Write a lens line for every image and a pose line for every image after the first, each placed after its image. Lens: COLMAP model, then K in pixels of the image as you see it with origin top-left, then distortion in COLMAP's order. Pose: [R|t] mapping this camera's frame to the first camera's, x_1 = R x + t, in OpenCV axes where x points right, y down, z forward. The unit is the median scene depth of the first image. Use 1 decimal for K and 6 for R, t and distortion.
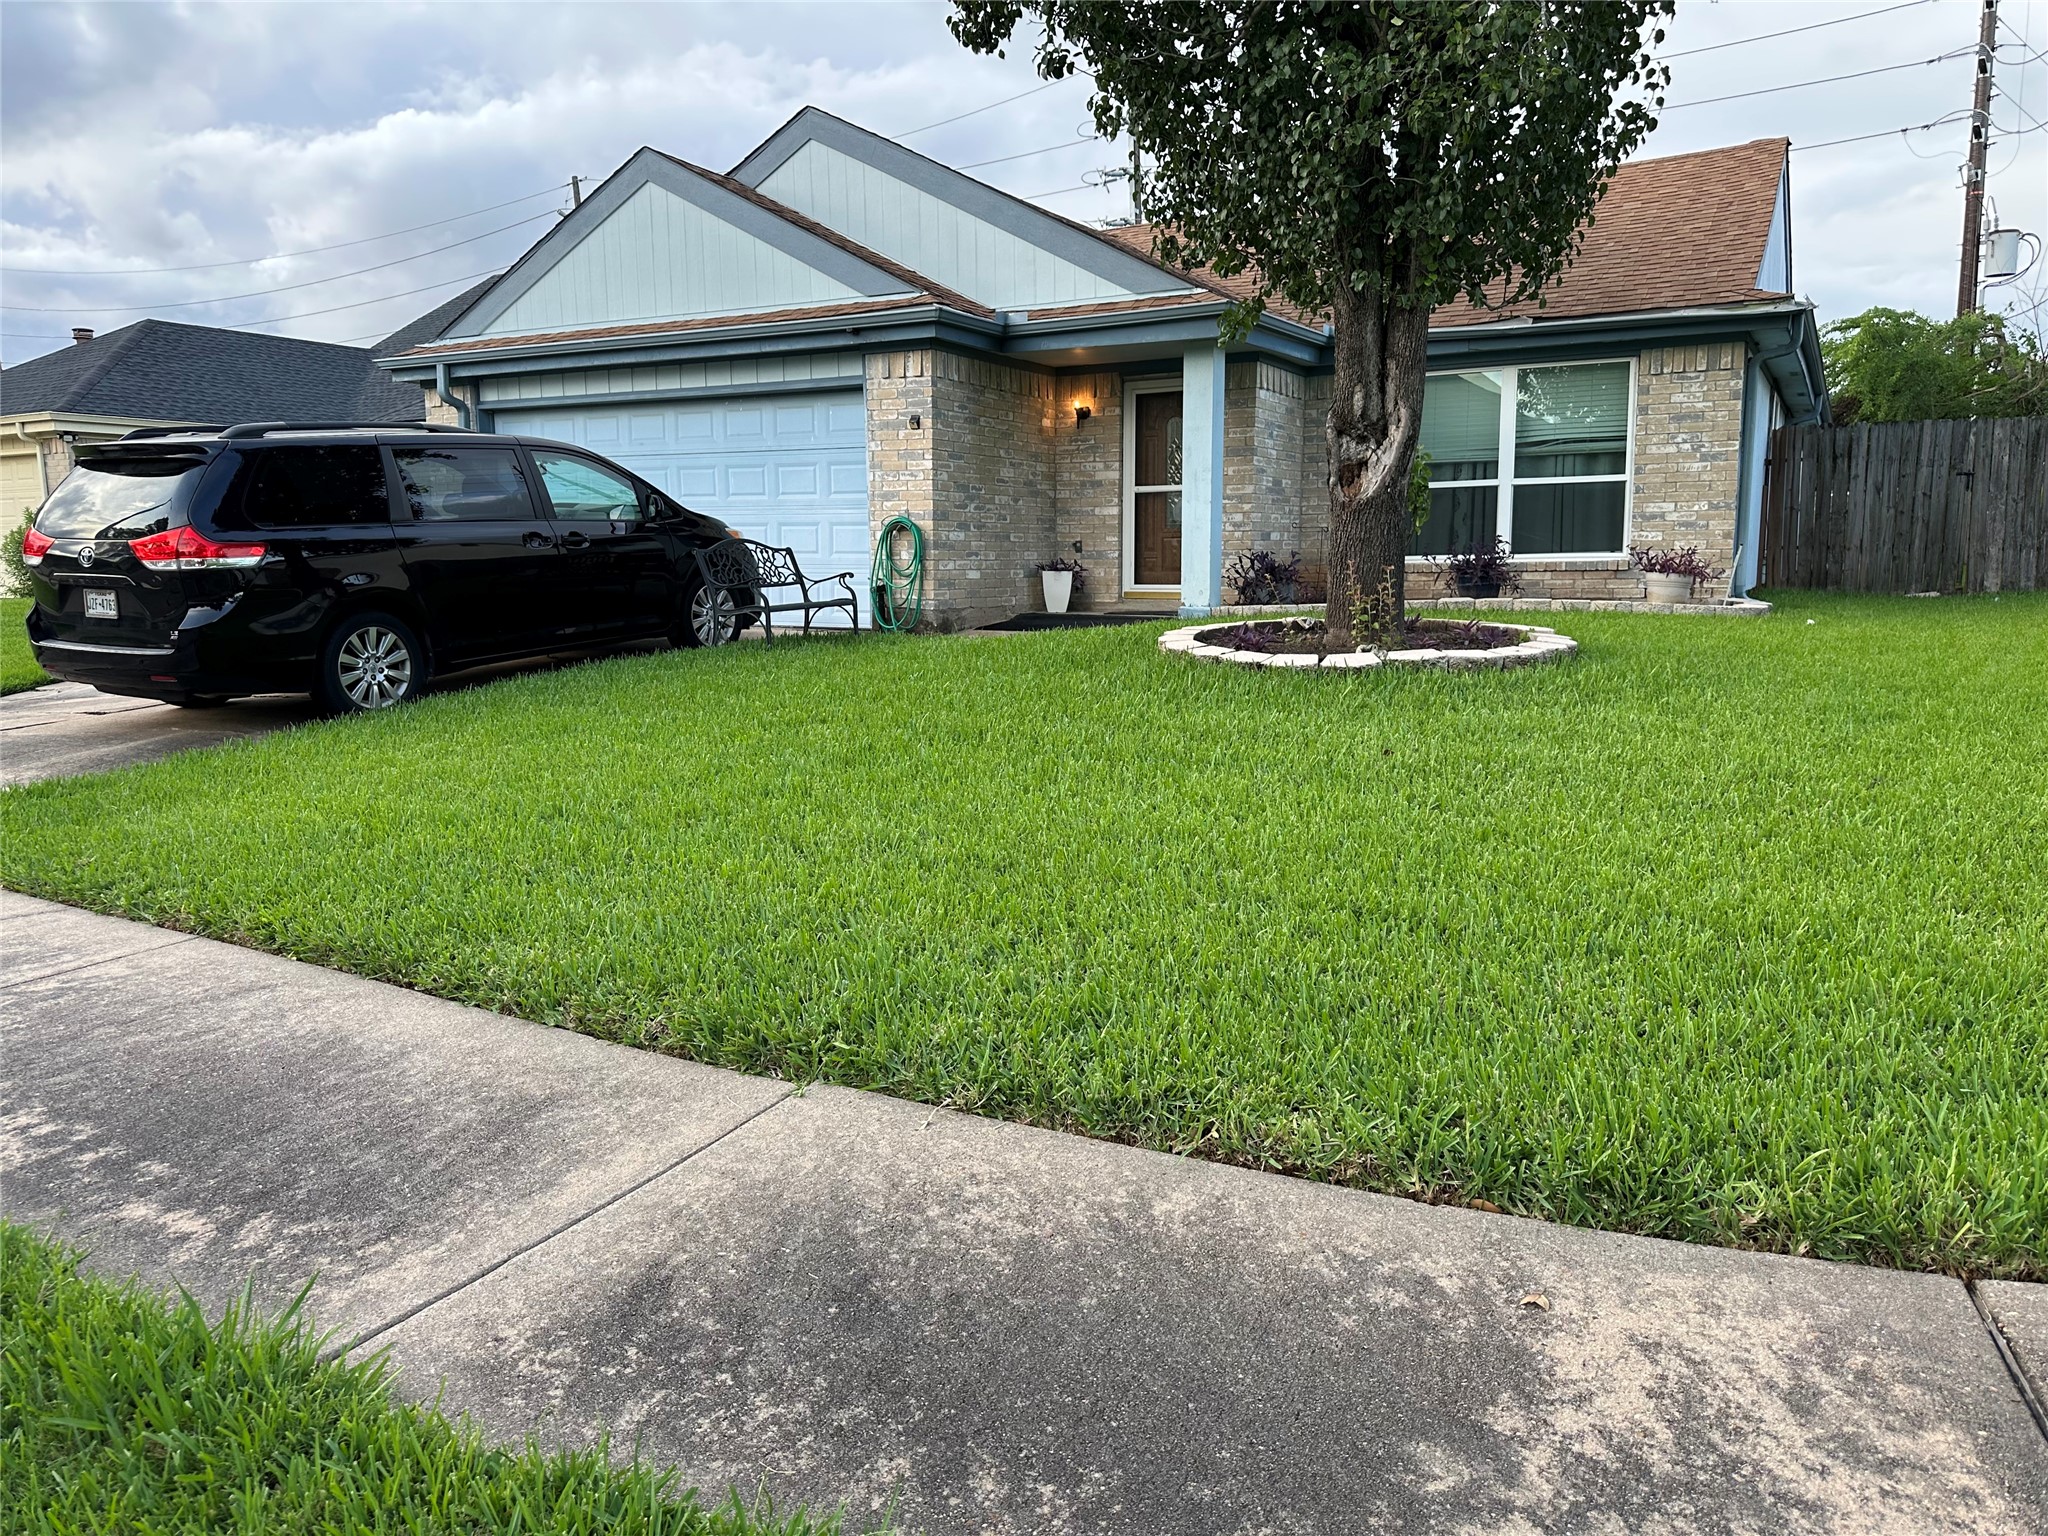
lens RADIAL K [[1428.8, 0, 1022.2], [0, 1428.8, 769.3], [0, 0, 1]] dist [0.000503, -0.003214]
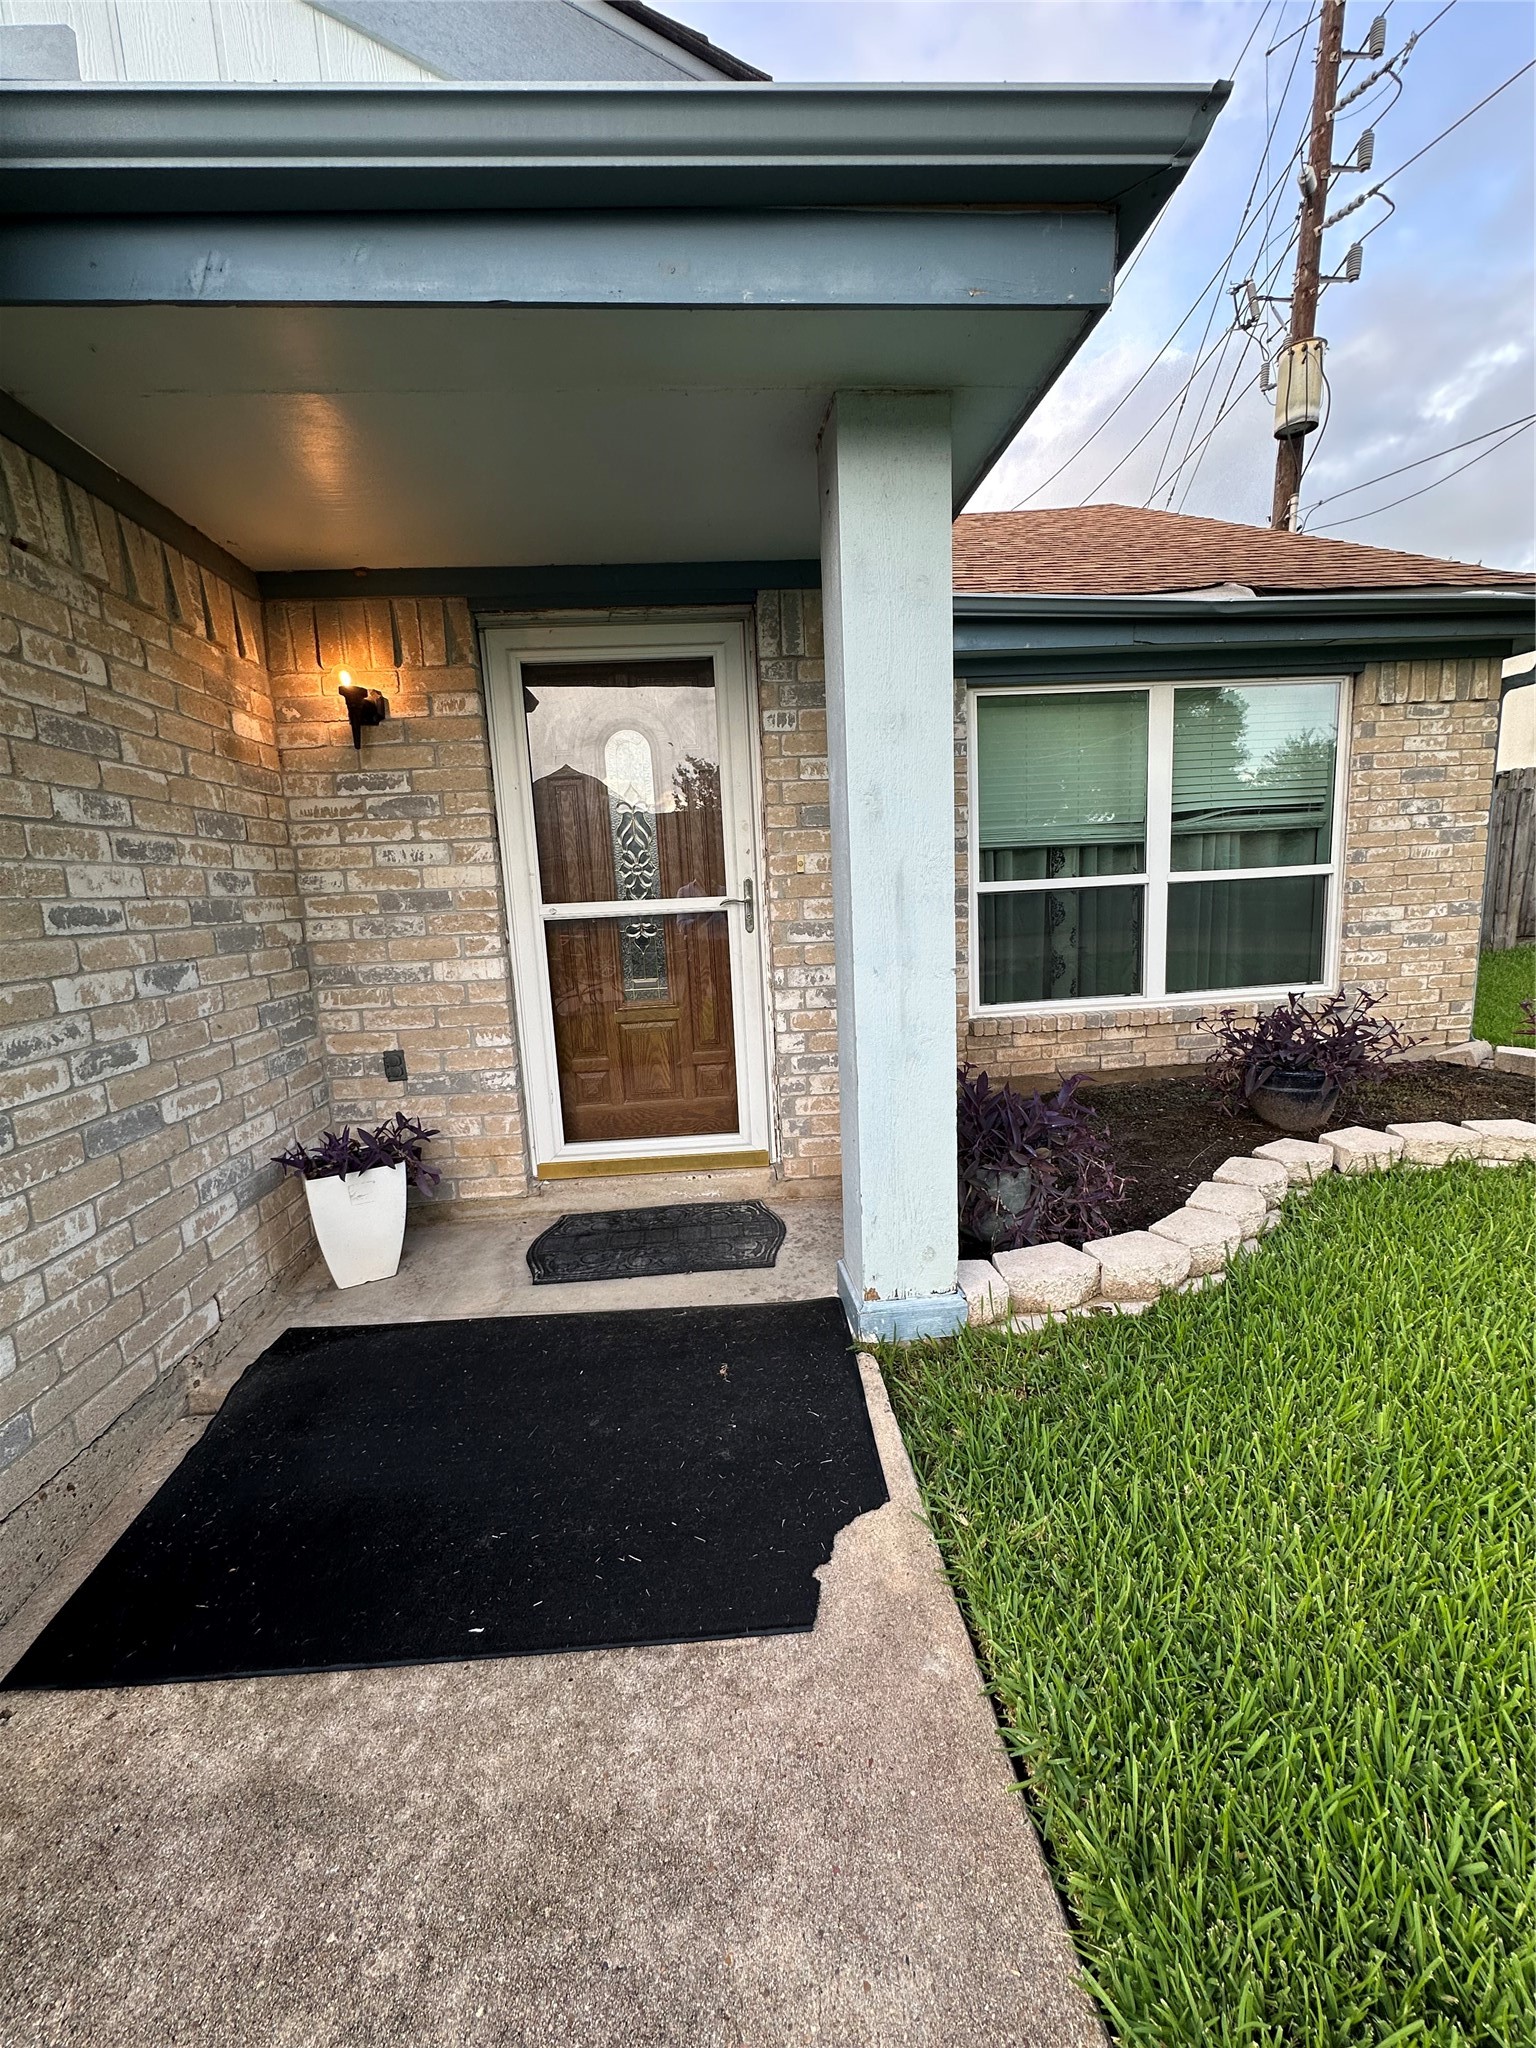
lens RADIAL K [[813.5, 0, 773.0], [0, 813.5, 1022.7], [0, 0, 1]] dist [0.011712, 0.000051]
pose [[0.824272, -0.118215, 0.553716, 0.003786], [0.118731, 0.992306, 0.035106, -0.168320], [-0.553605, 0.036806, 0.831965, 0.789535]]
